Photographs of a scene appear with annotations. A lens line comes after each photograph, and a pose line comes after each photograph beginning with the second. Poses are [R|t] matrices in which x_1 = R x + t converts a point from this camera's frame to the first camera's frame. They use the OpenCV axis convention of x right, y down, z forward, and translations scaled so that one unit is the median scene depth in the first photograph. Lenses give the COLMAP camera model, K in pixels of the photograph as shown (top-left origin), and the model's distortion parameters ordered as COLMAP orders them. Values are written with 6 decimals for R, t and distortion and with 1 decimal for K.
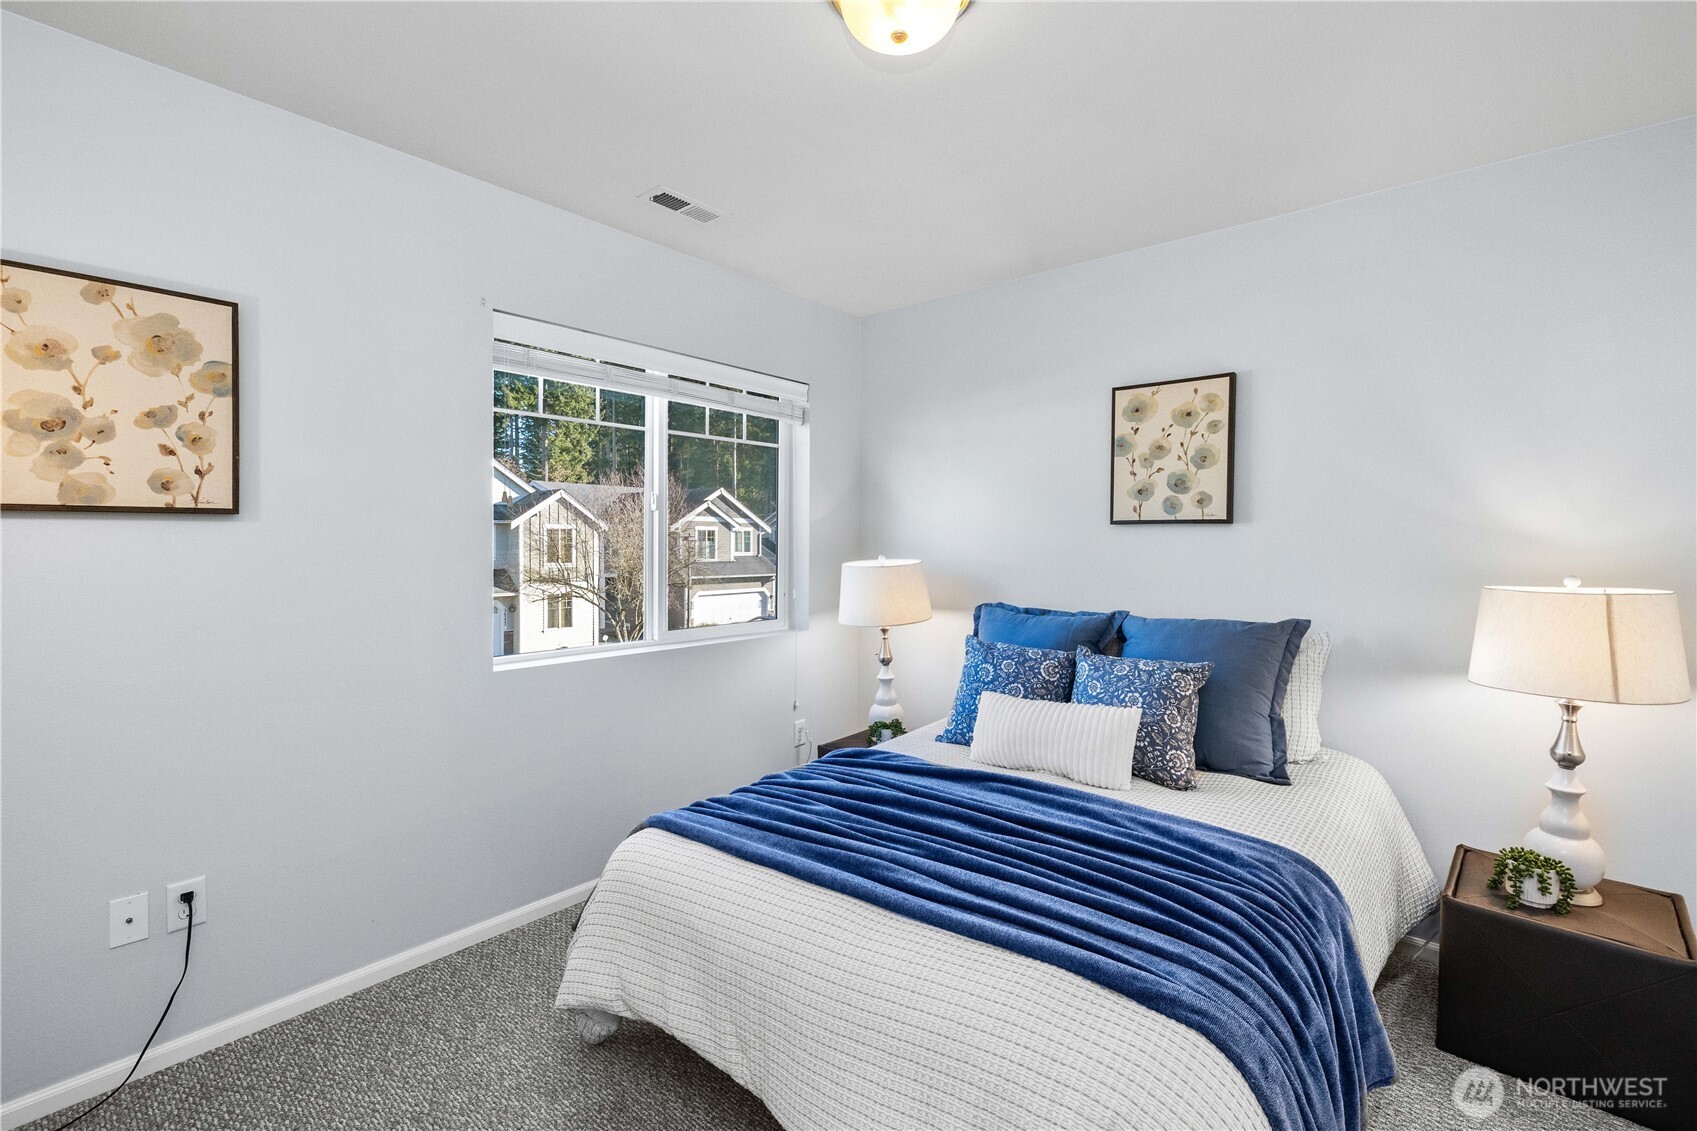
lens RADIAL K [[716.2, 0, 837.7], [0, 716.2, 544.6], [0, 0, 1]] dist [0.000136, 0.000232]
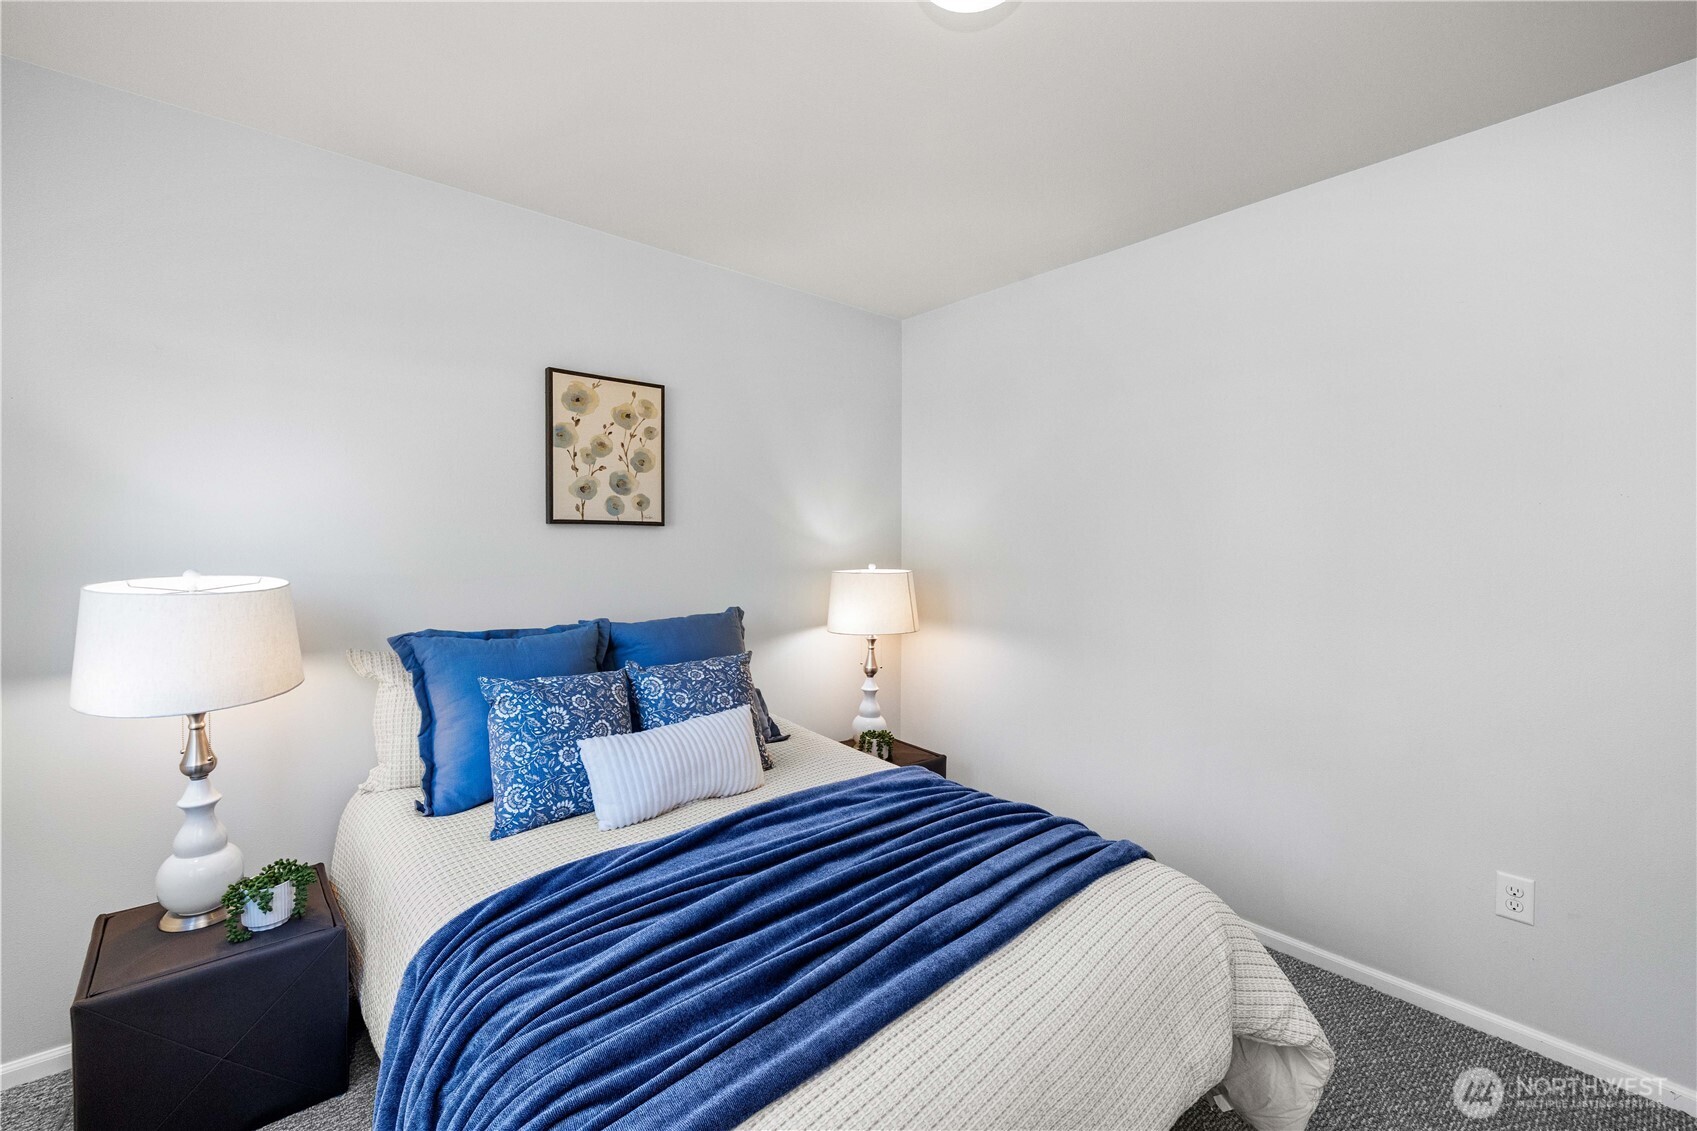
lens RADIAL K [[716.2, 0, 837.7], [0, 716.2, 544.6], [0, 0, 1]] dist [0.000136, 0.000232]
pose [[0.174600, -0.004557, 0.984629, -0.448018], [0.004750, 0.999982, 0.003785, -0.004448], [-0.984628, 0.004016, 0.174618, 0.539408]]
